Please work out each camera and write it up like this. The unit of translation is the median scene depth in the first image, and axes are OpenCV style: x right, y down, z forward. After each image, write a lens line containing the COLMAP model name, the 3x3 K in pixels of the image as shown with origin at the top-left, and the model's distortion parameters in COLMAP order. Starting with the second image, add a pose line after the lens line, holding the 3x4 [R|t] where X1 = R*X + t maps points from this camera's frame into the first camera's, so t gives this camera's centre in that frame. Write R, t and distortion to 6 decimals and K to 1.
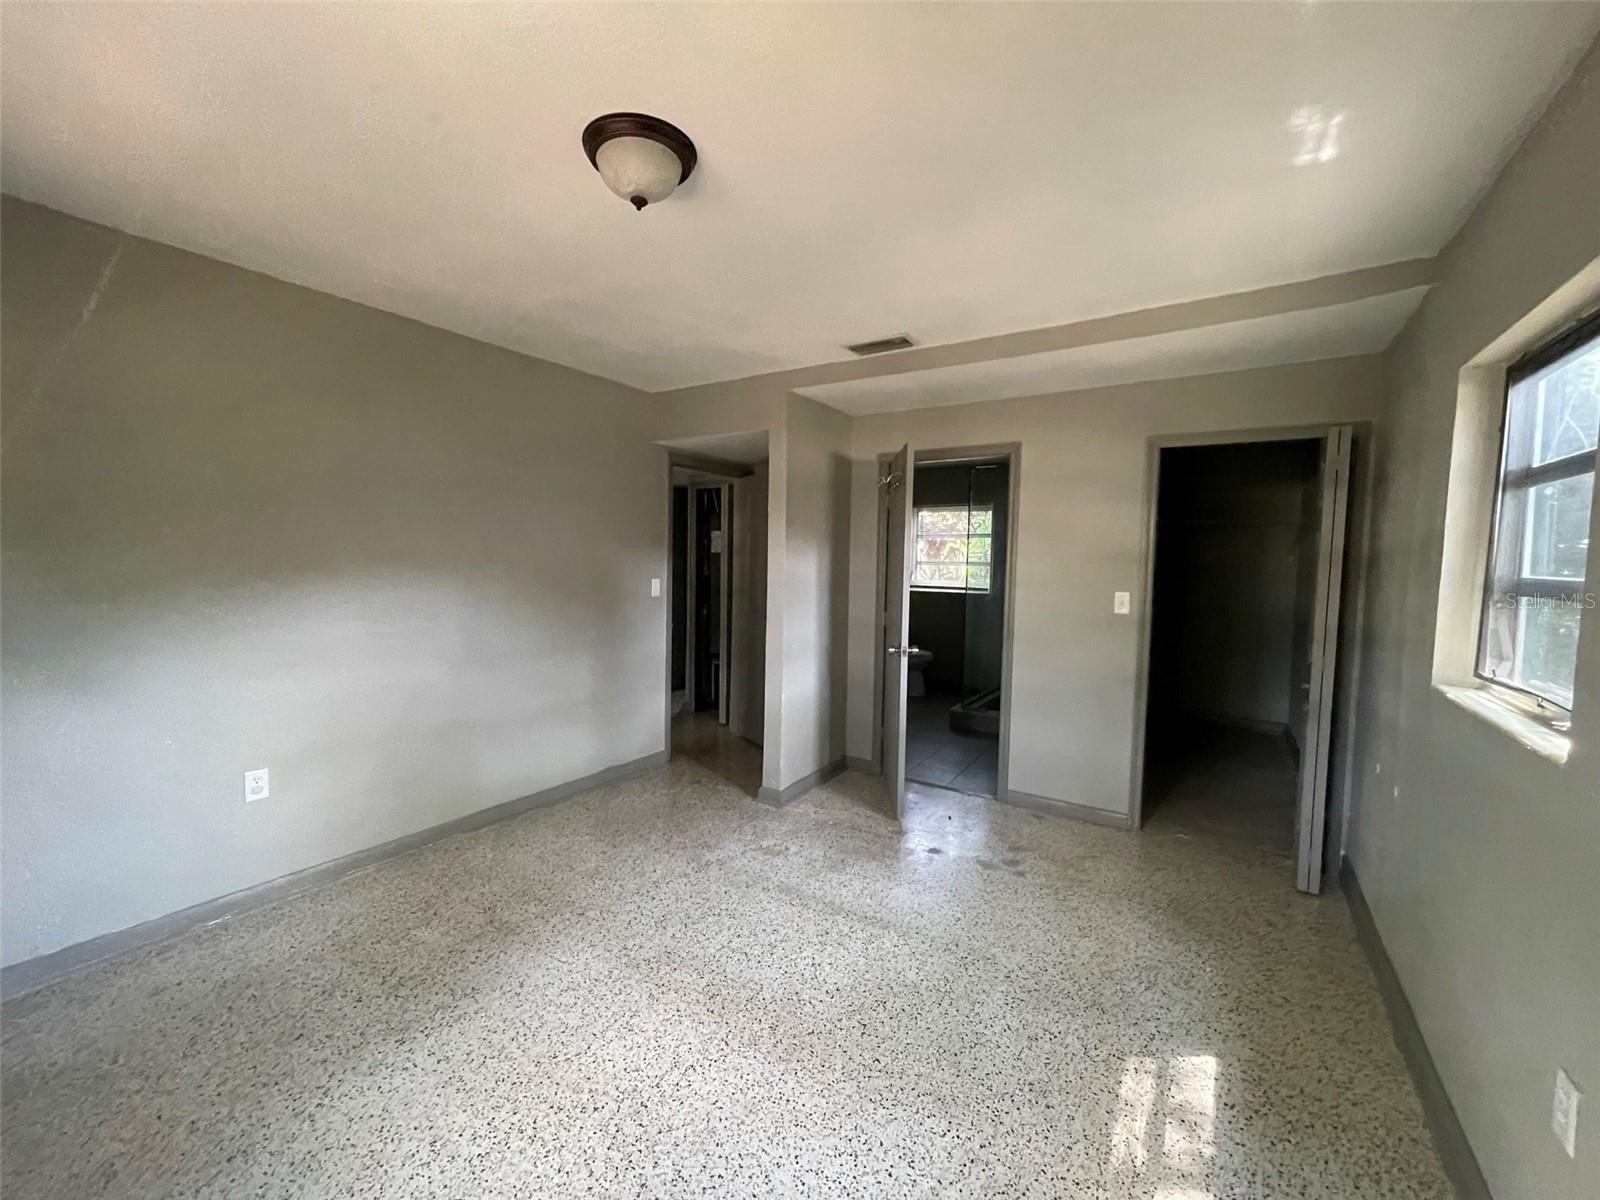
lens RADIAL K [[649.0, 0, 803.3], [0, 649.0, 598.9], [0, 0, 1]] dist [0.001095, -0.000922]
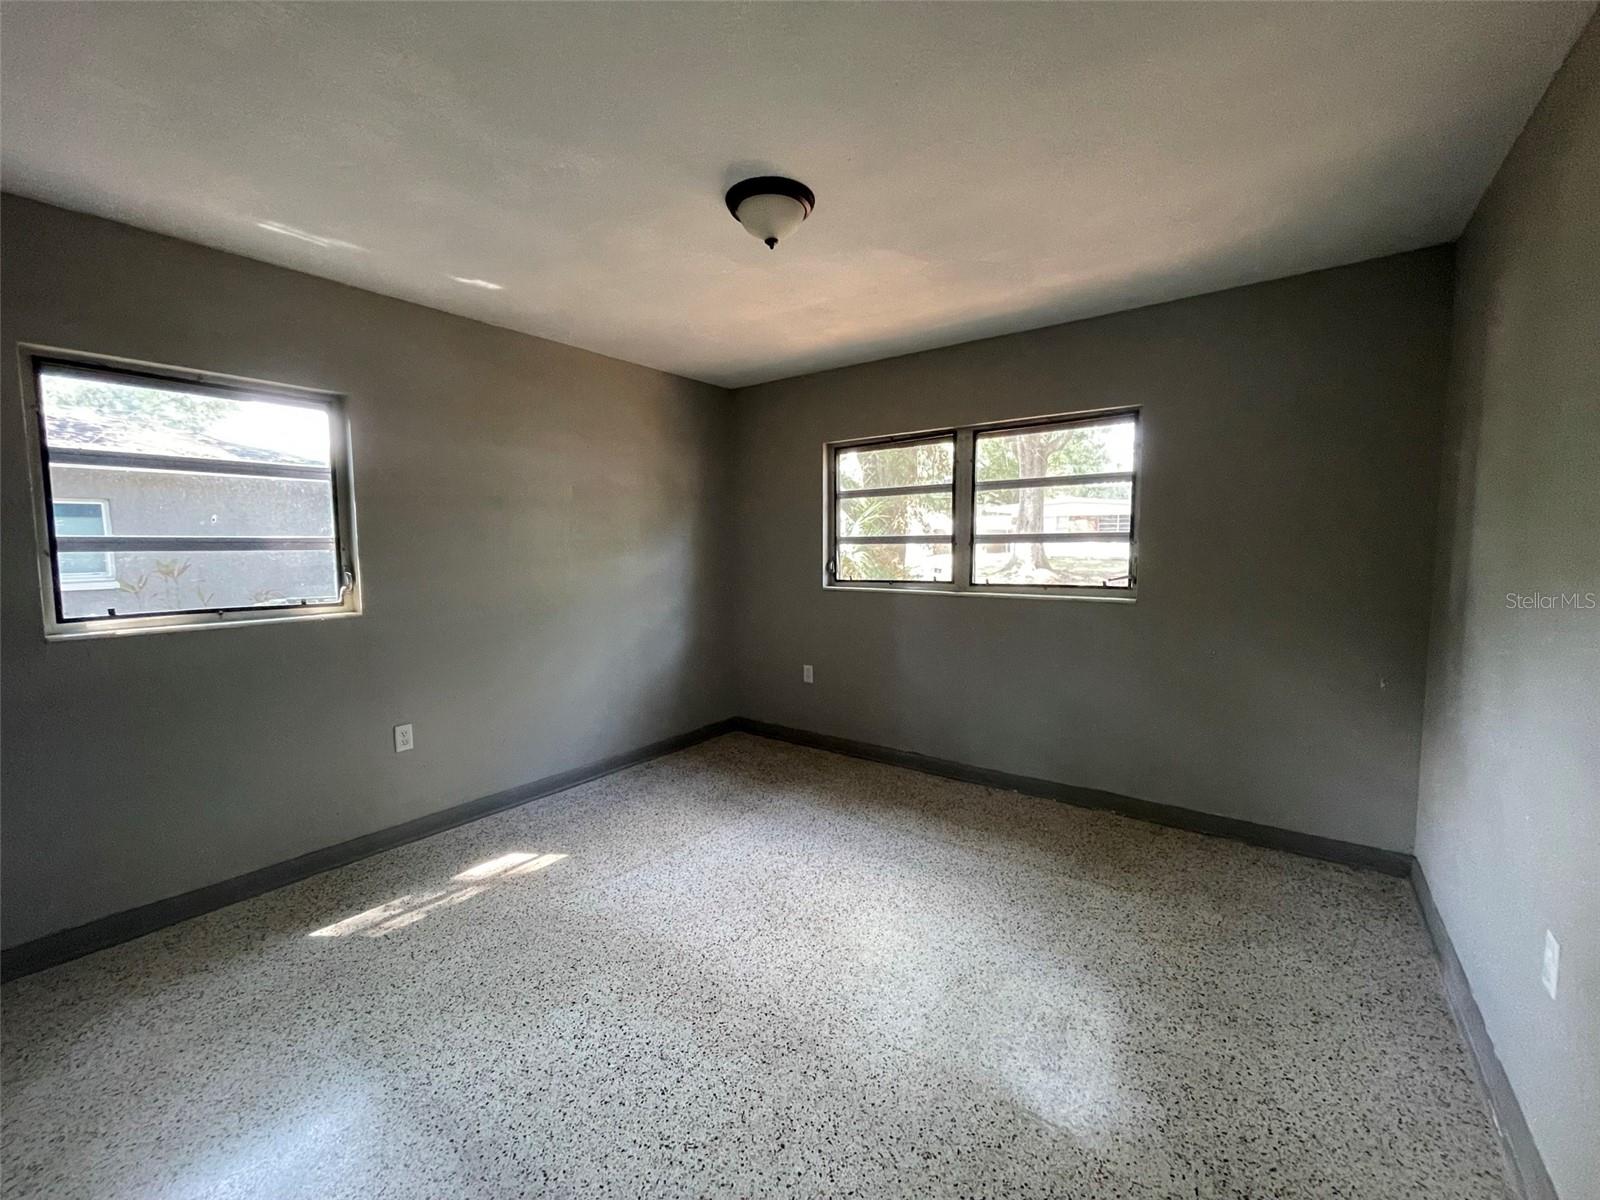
lens RADIAL K [[649.0, 0, 793.0], [0, 649.0, 596.7], [0, 0, 1]] dist [0.001095, -0.000922]
pose [[-0.996725, -0.017060, 0.079050, -0.326321], [-0.004828, 0.988305, 0.152415, -0.100561], [-0.080726, 0.151534, -0.985150, 1.858438]]
